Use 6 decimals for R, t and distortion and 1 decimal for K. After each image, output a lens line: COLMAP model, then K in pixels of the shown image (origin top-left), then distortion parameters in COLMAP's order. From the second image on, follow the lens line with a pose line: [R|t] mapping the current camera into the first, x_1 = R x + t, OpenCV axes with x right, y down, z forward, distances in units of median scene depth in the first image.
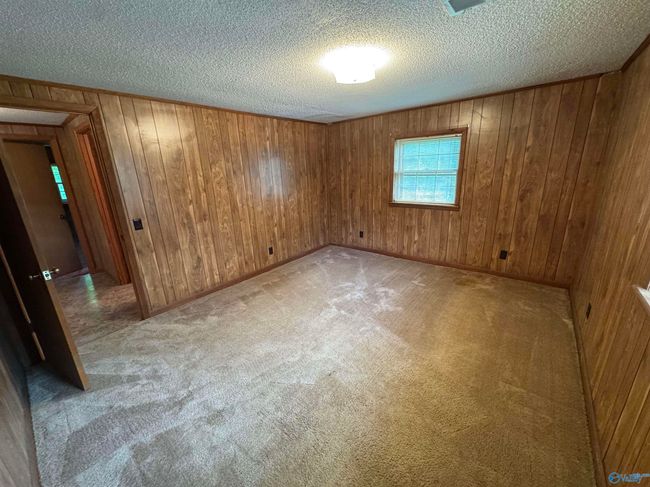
lens RADIAL K [[259.5, 0, 325.0], [0, 259.5, 243.5], [0, 0, 1]] dist [-0.000404, 0.000171]
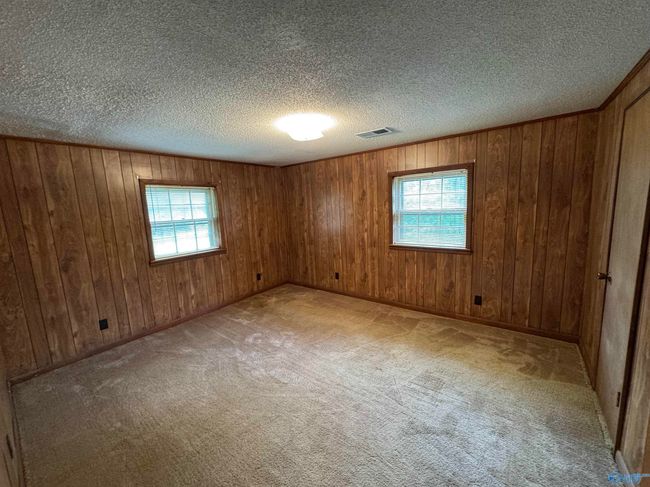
lens RADIAL K [[259.5, 0, 325.0], [0, 259.5, 243.5], [0, 0, 1]] dist [-0.000404, 0.000171]
pose [[-0.031214, -0.088548, 0.995583, -0.610410], [0.342583, 0.934785, 0.093881, -0.120121], [-0.938969, 0.344000, 0.001157, 0.574072]]
